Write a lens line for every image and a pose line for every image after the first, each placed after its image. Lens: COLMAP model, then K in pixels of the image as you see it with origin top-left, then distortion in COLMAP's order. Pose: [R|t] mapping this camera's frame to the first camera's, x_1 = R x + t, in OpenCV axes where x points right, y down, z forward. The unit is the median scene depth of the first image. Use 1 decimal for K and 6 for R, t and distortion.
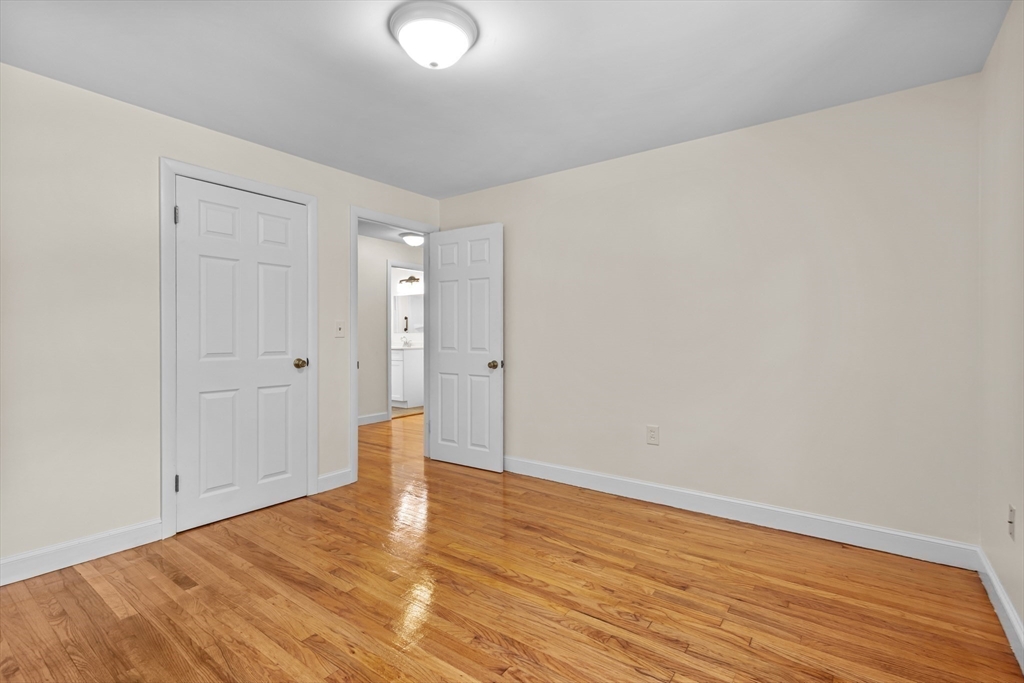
lens RADIAL K [[477.6, 0, 511.0], [0, 477.6, 333.1], [0, 0, 1]] dist [0.004639, -0.000038]
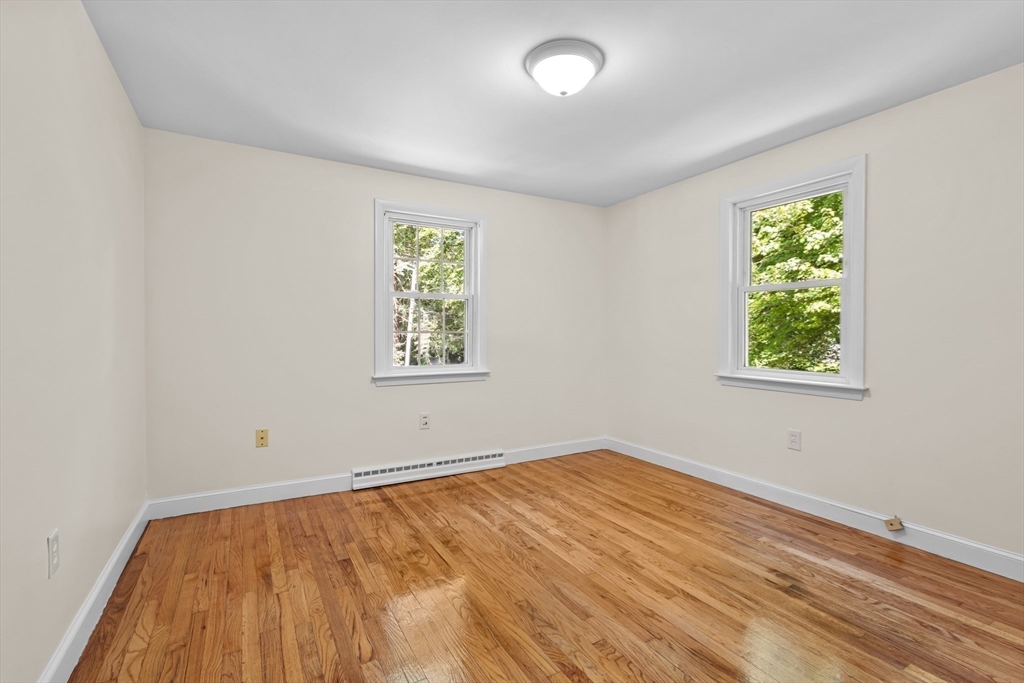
lens RADIAL K [[477.6, 0, 511.0], [0, 477.6, 333.1], [0, 0, 1]] dist [0.004639, -0.000038]
pose [[-0.915067, 0.000380, 0.403302, -0.490332], [0.001419, 0.999996, 0.002277, -0.005404], [-0.403300, 0.002655, -0.915064, 2.036795]]
